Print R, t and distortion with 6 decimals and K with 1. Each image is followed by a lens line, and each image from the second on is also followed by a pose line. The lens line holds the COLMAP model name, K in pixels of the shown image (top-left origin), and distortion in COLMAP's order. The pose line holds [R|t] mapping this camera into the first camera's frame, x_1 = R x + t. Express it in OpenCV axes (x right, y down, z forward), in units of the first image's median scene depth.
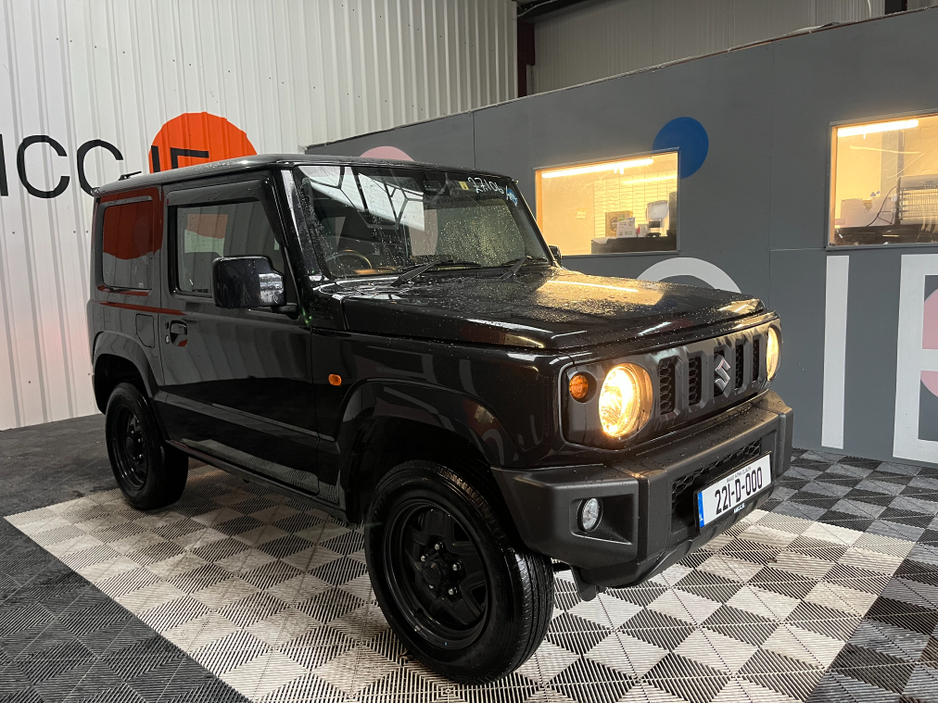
lens RADIAL K [[721.8, 0, 471.0], [0, 721.8, 350.5], [0, 0, 1]] dist [0.093879, -0.133048]
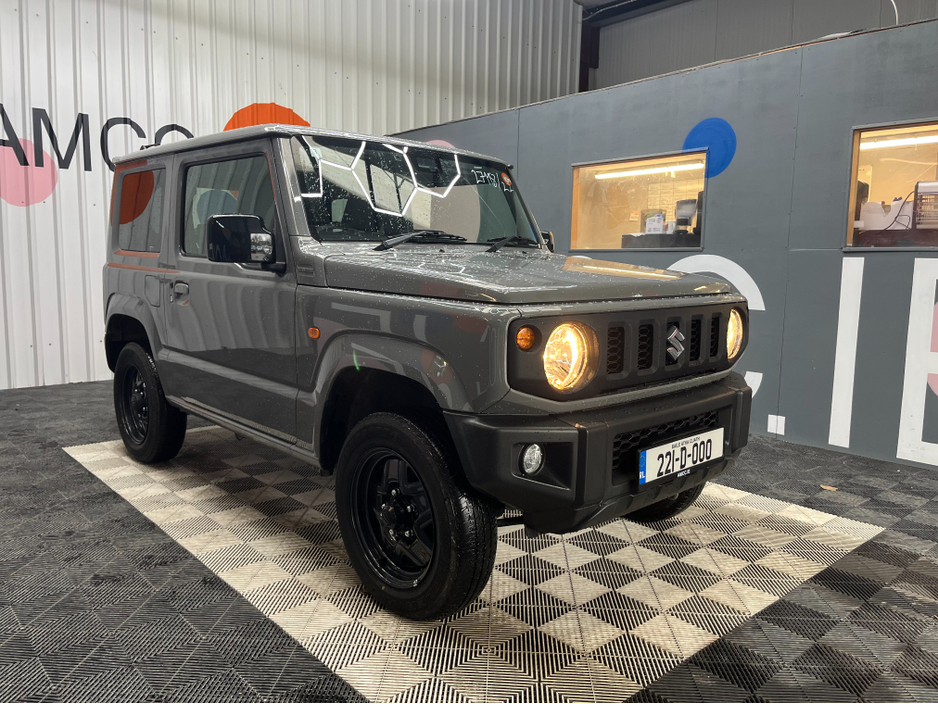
lens RADIAL K [[721.8, 0, 470.9], [0, 721.8, 353.8], [0, 0, 1]] dist [0.093879, -0.133048]
pose [[0.993840, 0.061374, -0.092276, 0.069014], [-0.061498, 0.998106, 0.001509, 0.033339], [0.092194, 0.004175, 0.995732, -0.058405]]
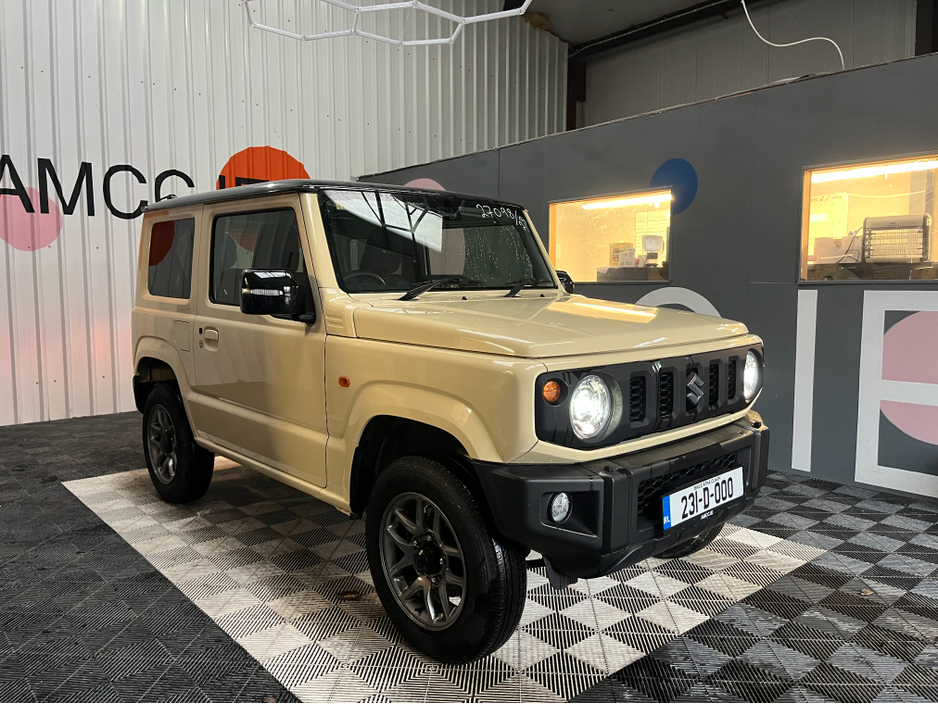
lens RADIAL K [[721.8, 0, 468.1], [0, 721.8, 351.9], [0, 0, 1]] dist [0.093879, -0.133048]
pose [[0.992830, 0.042239, -0.111827, 0.121375], [-0.045781, 0.998522, -0.029298, 0.014423], [0.110424, 0.034208, 0.993296, -0.106140]]
